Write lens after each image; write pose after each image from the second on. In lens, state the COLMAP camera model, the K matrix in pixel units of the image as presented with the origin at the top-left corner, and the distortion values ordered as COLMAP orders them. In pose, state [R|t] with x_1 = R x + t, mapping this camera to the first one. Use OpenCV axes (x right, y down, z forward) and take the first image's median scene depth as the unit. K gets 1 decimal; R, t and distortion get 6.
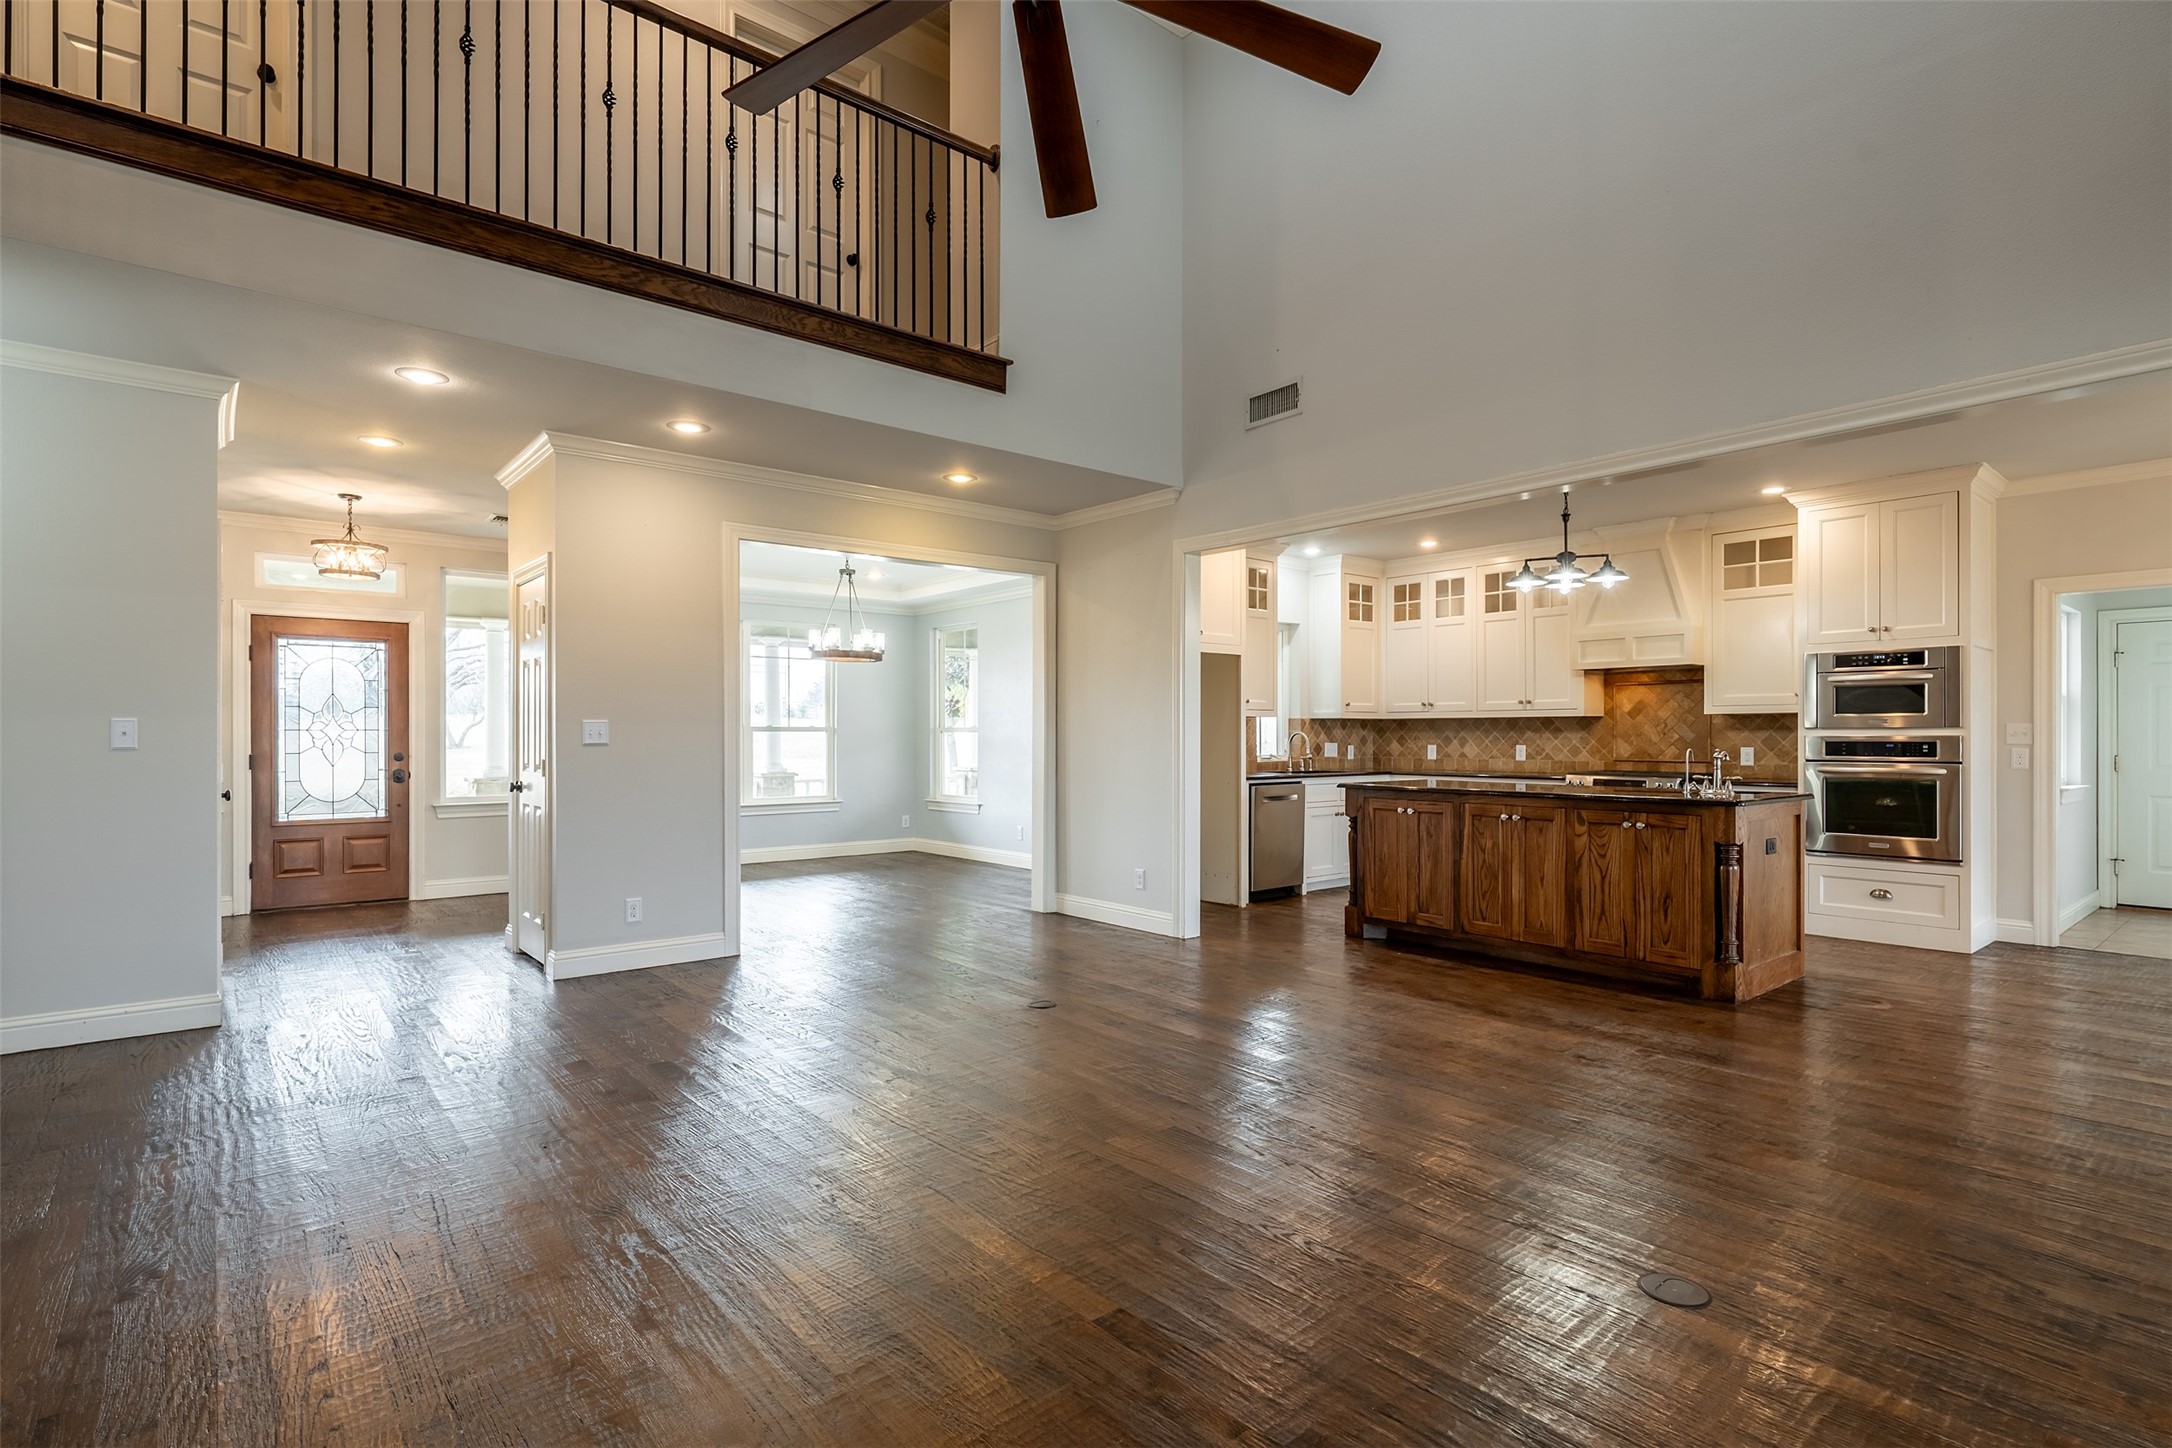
lens RADIAL K [[1044.5, 0, 1069.3], [0, 1044.5, 734.3], [0, 0, 1]] dist [-0.003280, 0.000237]
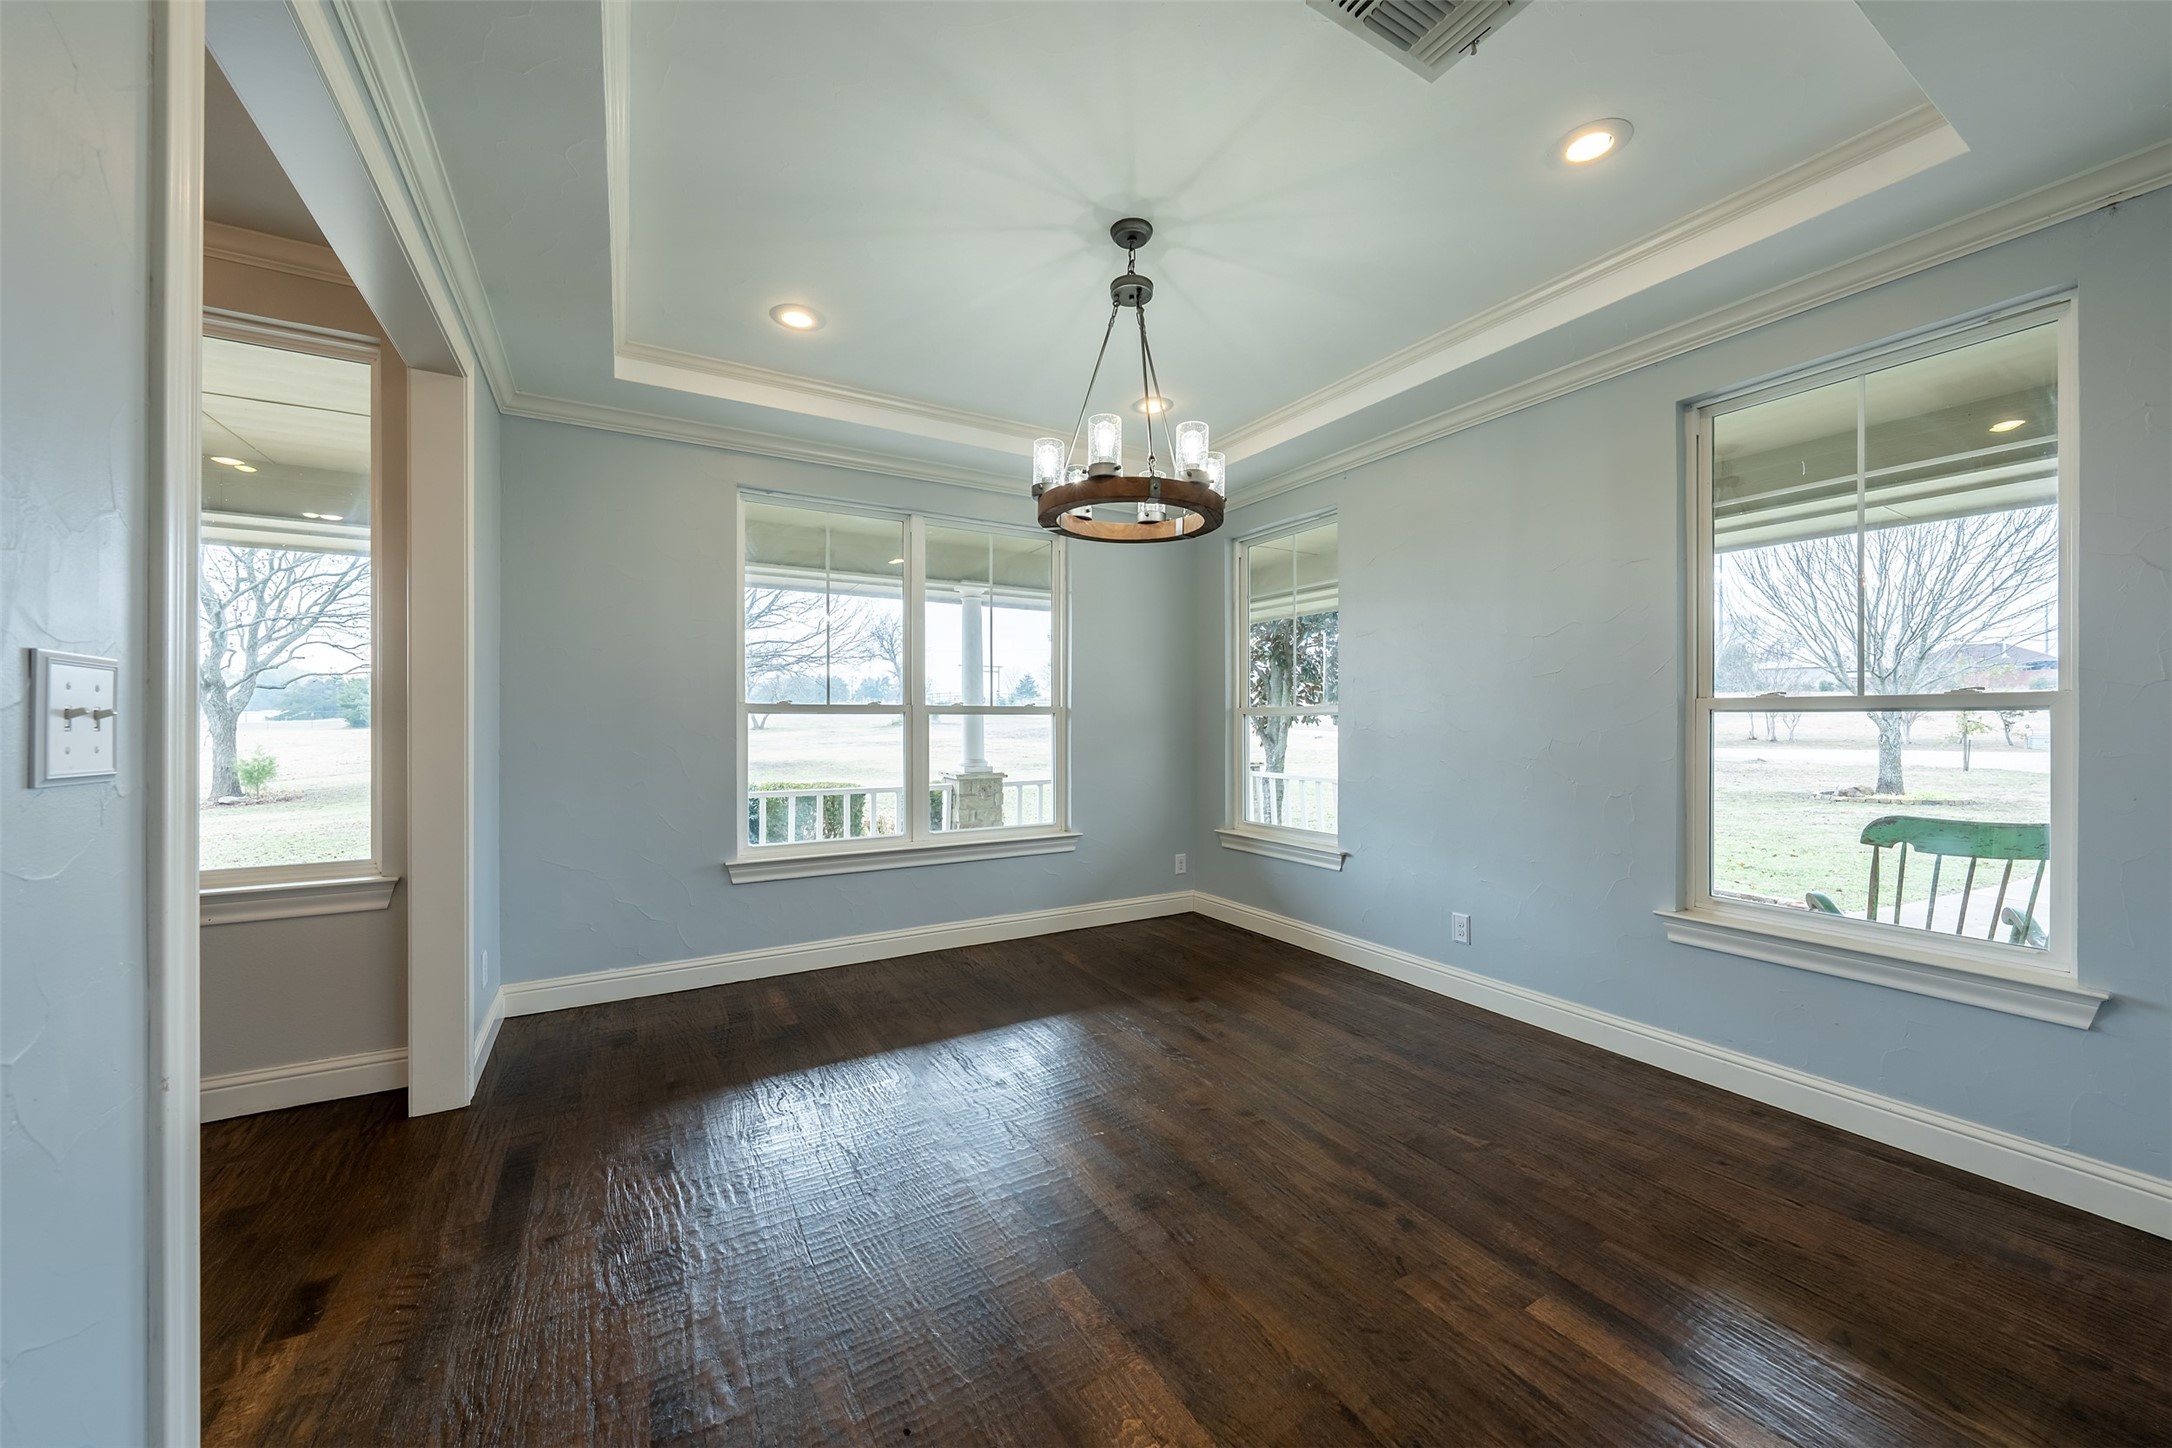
lens RADIAL K [[797.8, 0, 1091.9], [0, 797.8, 729.2], [0, 0, 1]] dist [0.000824, 0.000161]
pose [[0.989257, 0.003720, -0.146142, -0.229427], [-0.002518, 0.999961, 0.008406, 0.002567], [0.146168, -0.007948, 0.989228, 0.875938]]
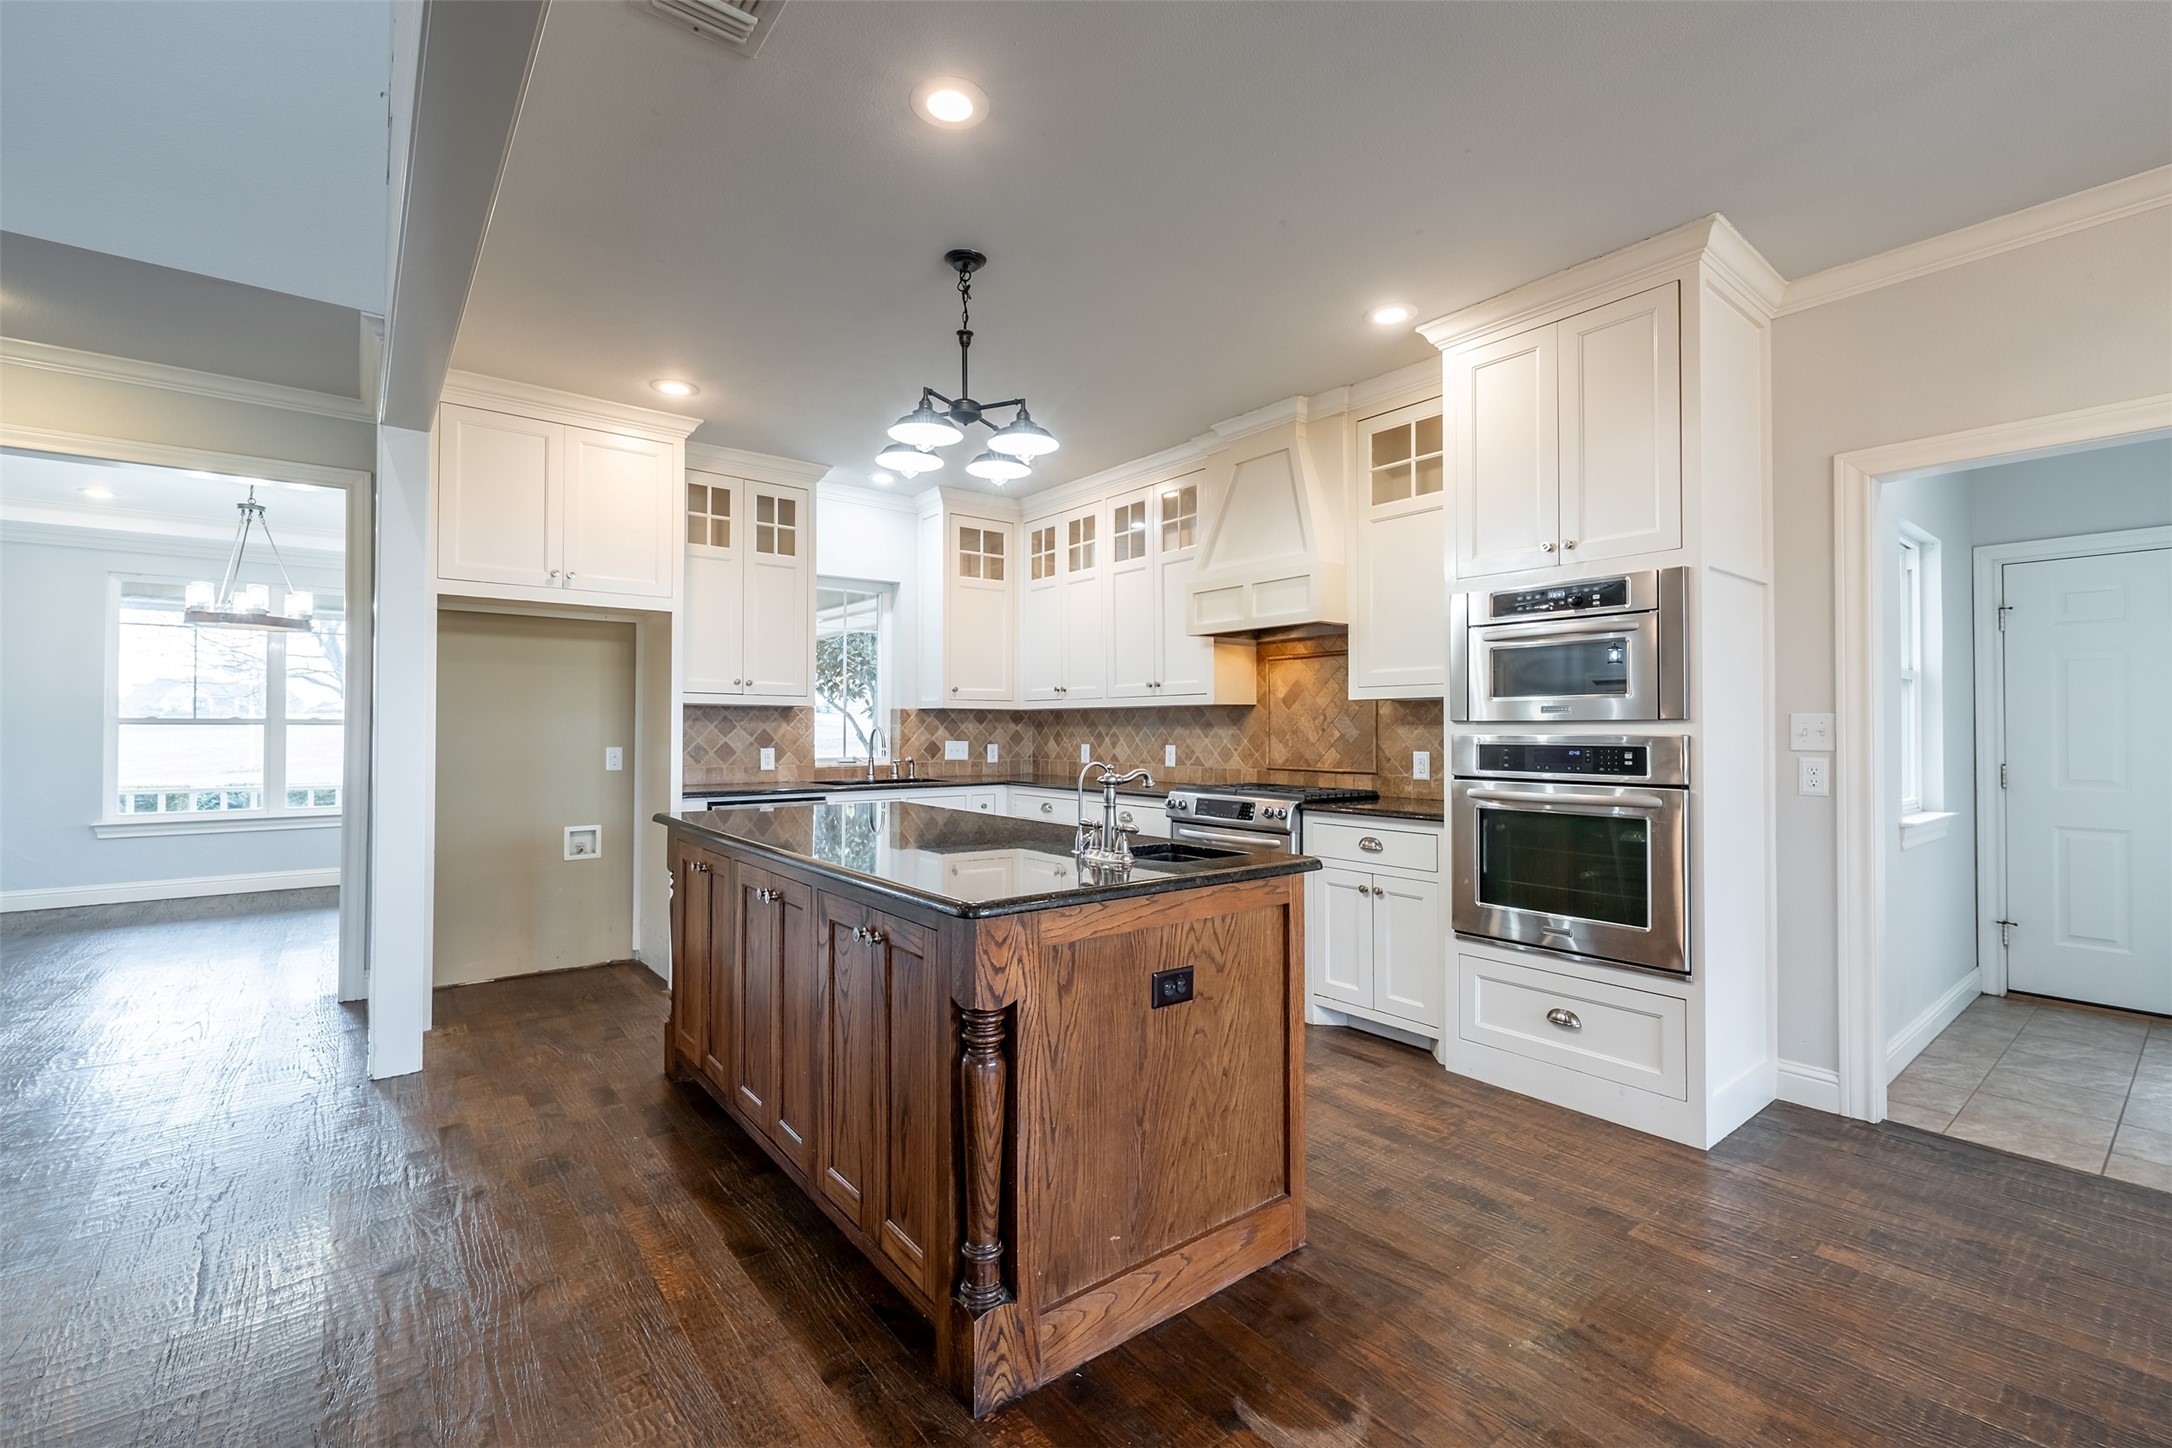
lens RADIAL K [[915.8, 0, 1087.8], [0, 915.8, 717.0], [0, 0, 1]] dist [-0.000436, -0.000082]
pose [[0.999898, 0.001810, -0.014177, 0.471935], [-0.001985, 0.999922, -0.012349, -0.001565], [0.014154, 0.012376, 0.999823, 0.447819]]
